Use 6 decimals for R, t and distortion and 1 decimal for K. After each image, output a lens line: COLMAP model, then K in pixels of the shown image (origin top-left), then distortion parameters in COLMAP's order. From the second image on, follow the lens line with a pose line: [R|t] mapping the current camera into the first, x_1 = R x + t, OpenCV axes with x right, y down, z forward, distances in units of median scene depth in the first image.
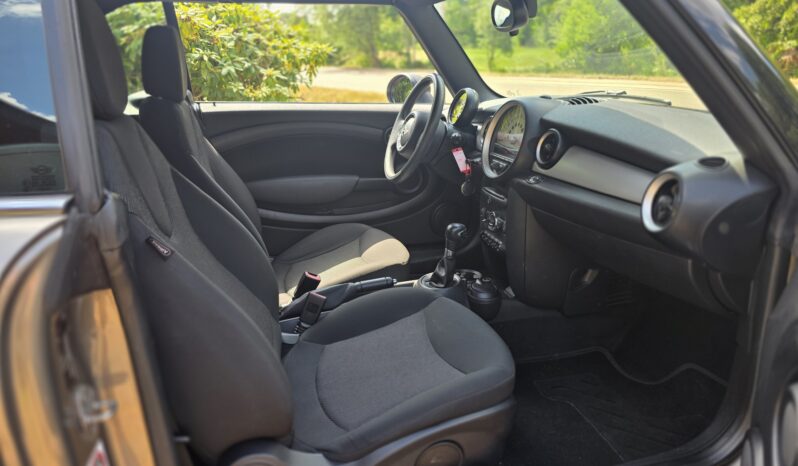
lens RADIAL K [[536.8, 0, 398.2], [0, 536.8, 224.2], [0, 0, 1]] dist [0.049764, -0.052178]
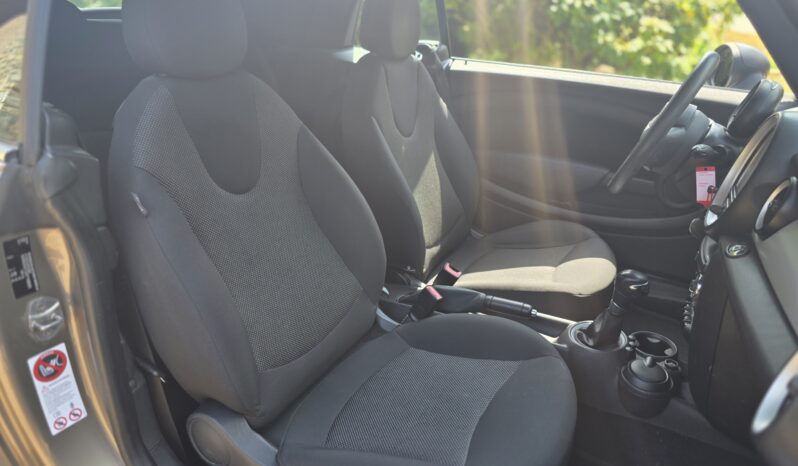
lens RADIAL K [[545.0, 0, 395.7], [0, 545.0, 219.8], [0, 0, 1]] dist [0.047001, -0.047178]
pose [[0.718485, 0.290967, -0.631758, 0.317138], [-0.233005, 0.956501, 0.175541, -0.119604], [0.655354, 0.021079, 0.755028, 0.240911]]
